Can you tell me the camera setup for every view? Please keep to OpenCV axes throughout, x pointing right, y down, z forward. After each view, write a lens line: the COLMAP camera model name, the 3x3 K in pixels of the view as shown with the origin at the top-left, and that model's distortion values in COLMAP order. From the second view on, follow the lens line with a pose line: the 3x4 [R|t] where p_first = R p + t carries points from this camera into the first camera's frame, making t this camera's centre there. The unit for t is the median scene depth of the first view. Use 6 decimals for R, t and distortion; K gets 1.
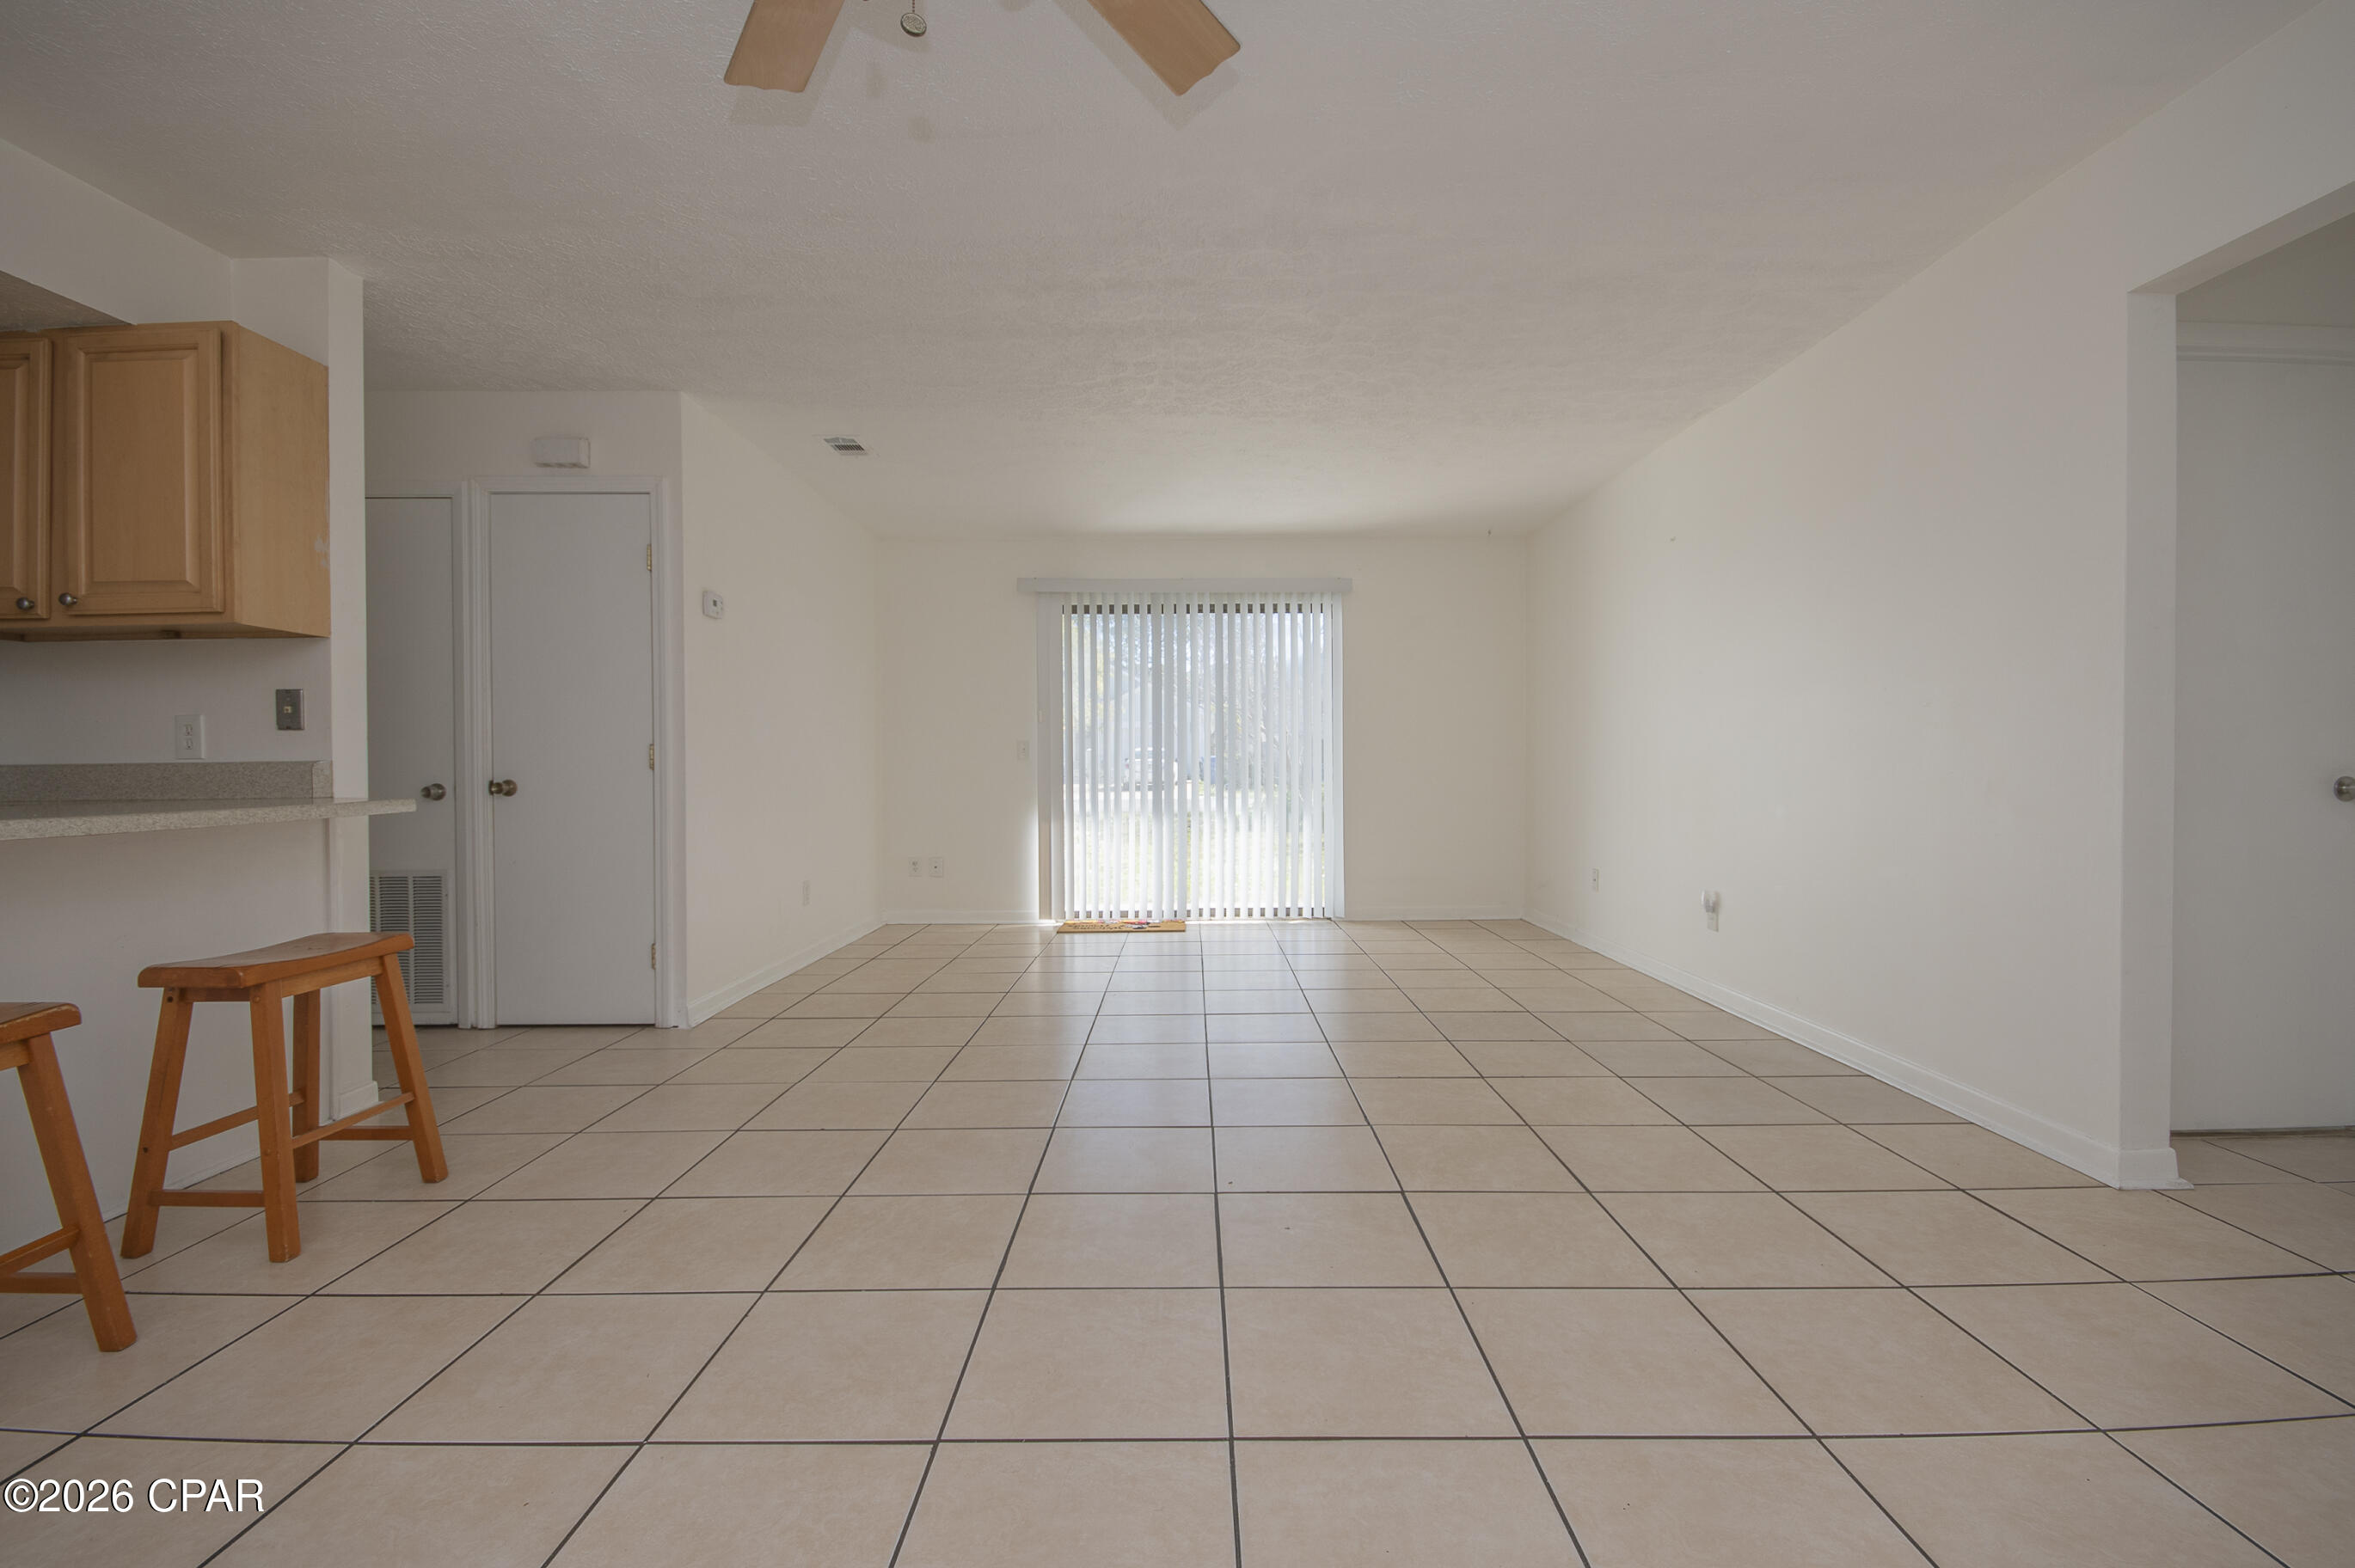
lens RADIAL K [[1036.4, 0, 1190.3], [0, 1036.4, 783.4], [0, 0, 1]] dist [0.001104, -0.016332]
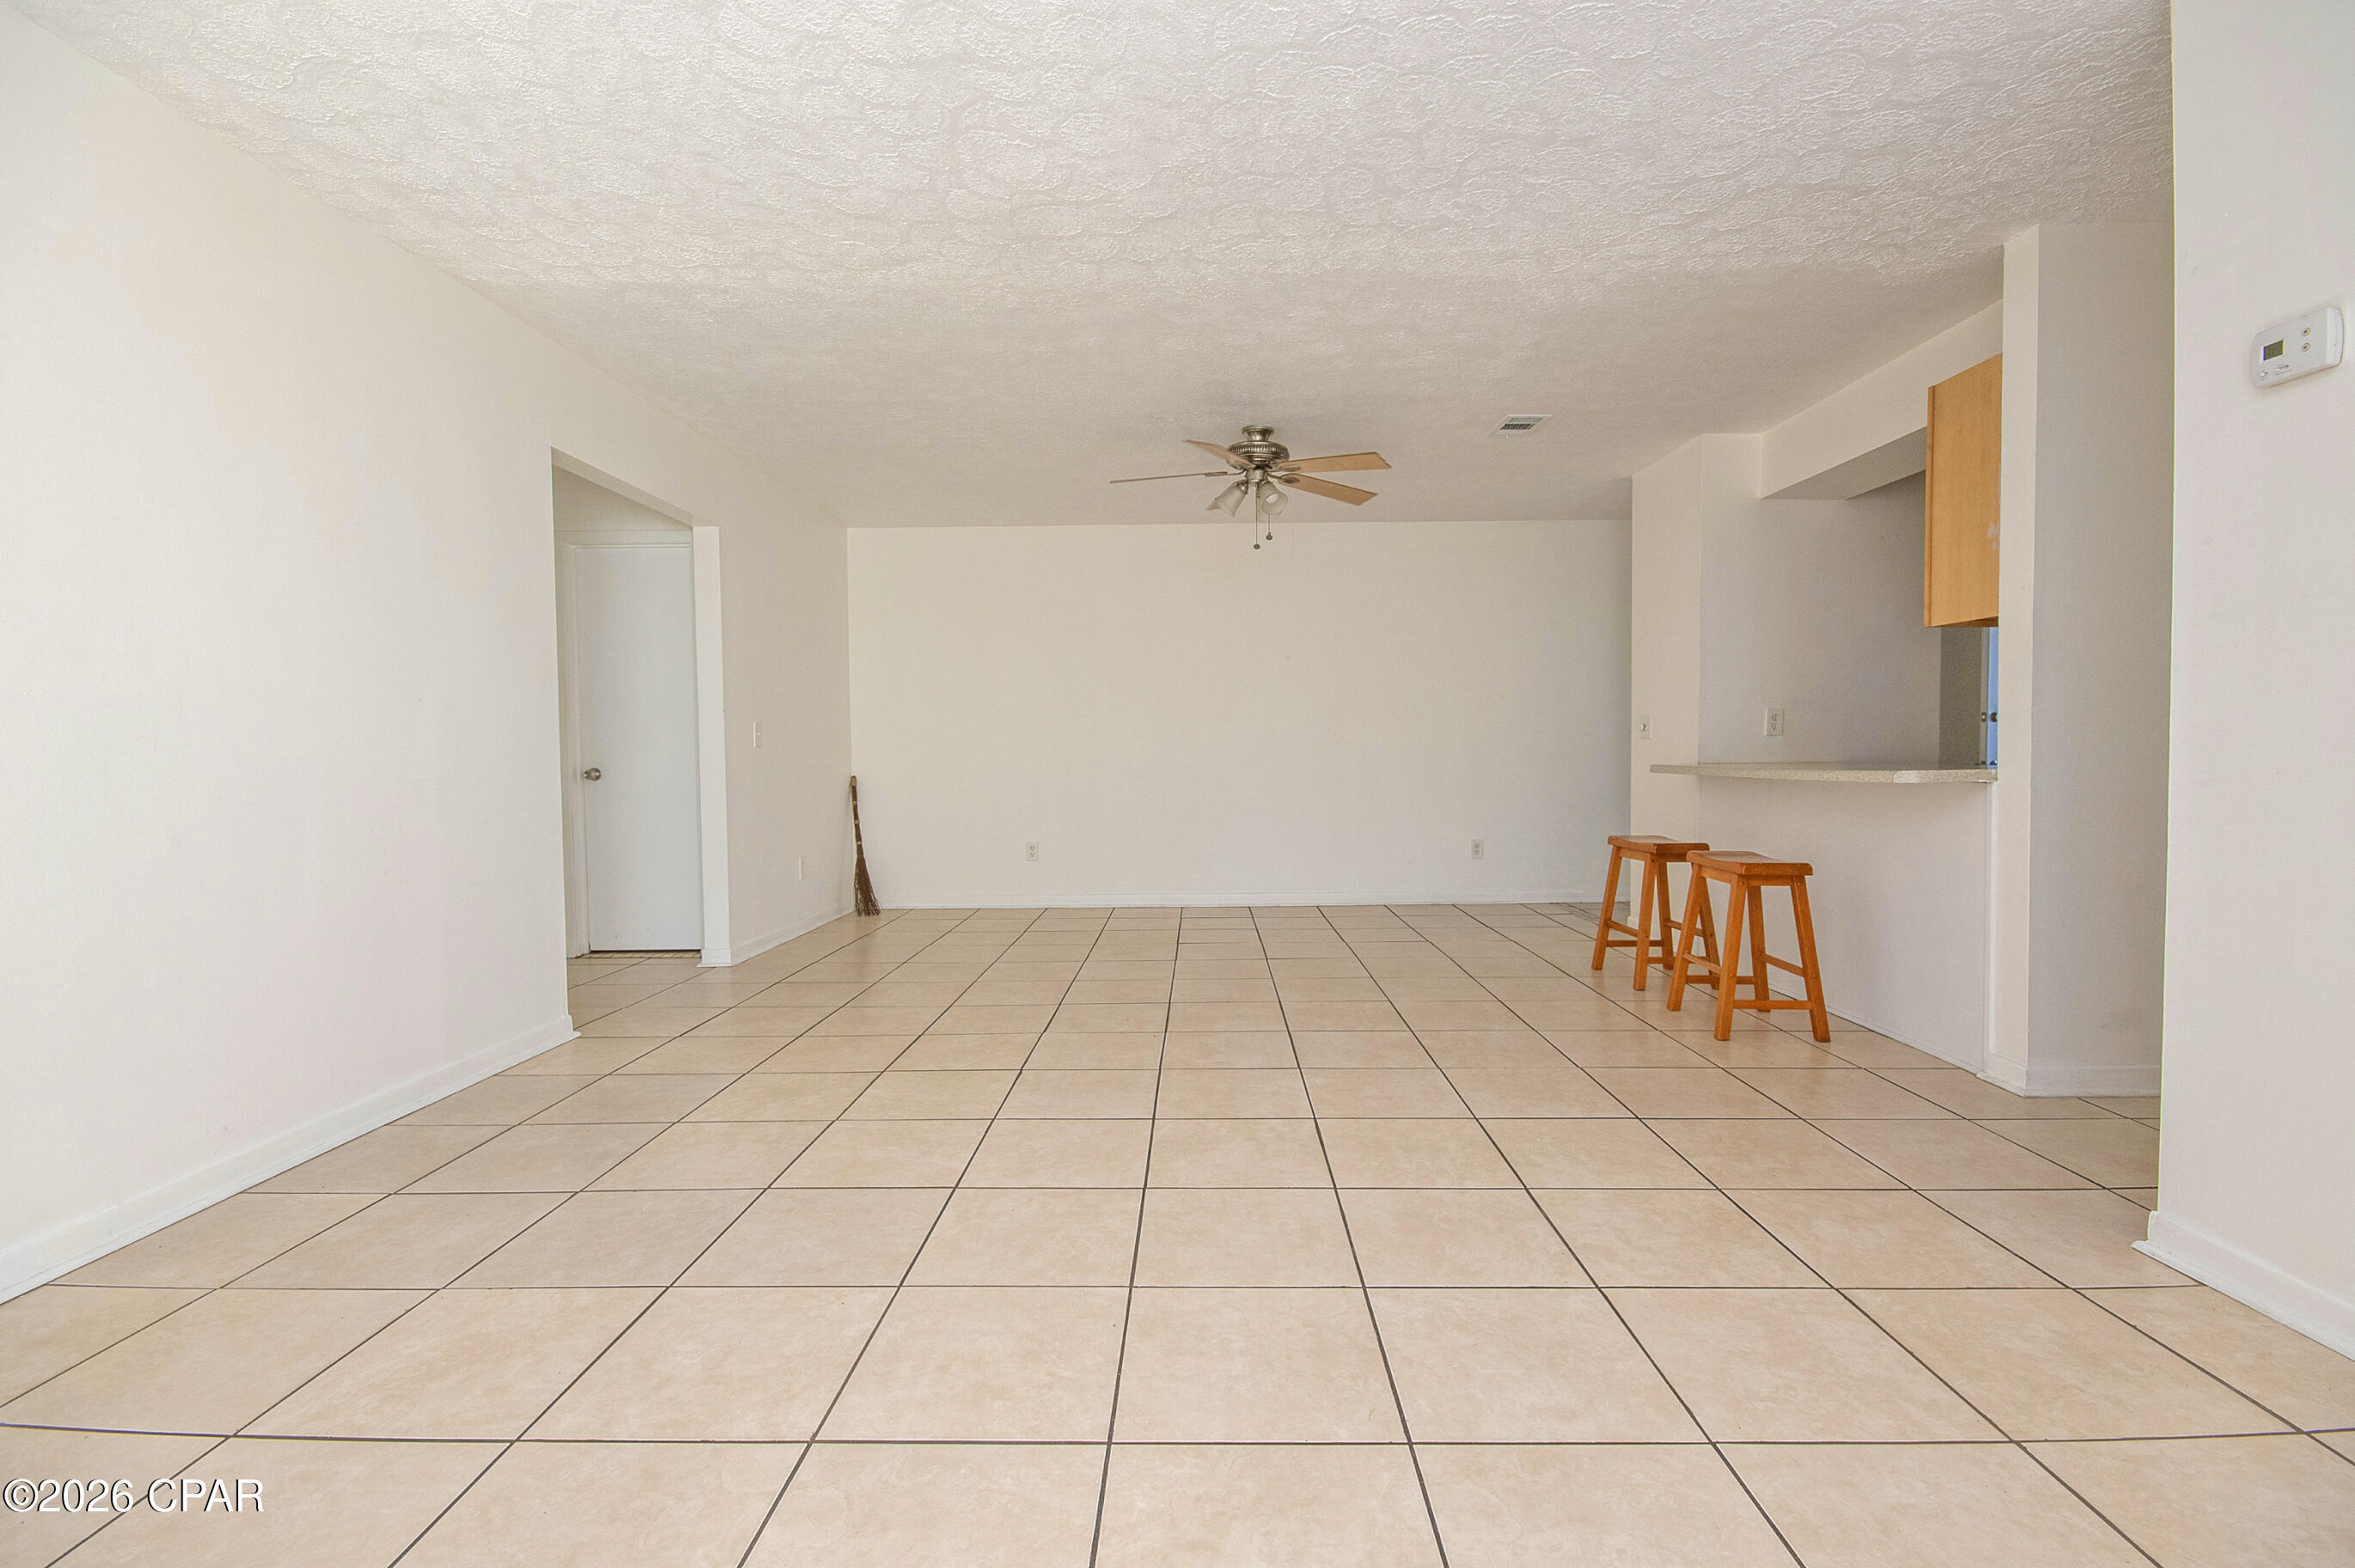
lens RADIAL K [[1036.4, 0, 1190.3], [0, 1036.4, 783.4], [0, 0, 1]] dist [0.001104, -0.016332]
pose [[-0.999821, 0.013863, 0.012911, -0.025926], [0.014445, 0.998832, 0.046117, -0.031922], [-0.012257, 0.046295, -0.998853, 2.078058]]
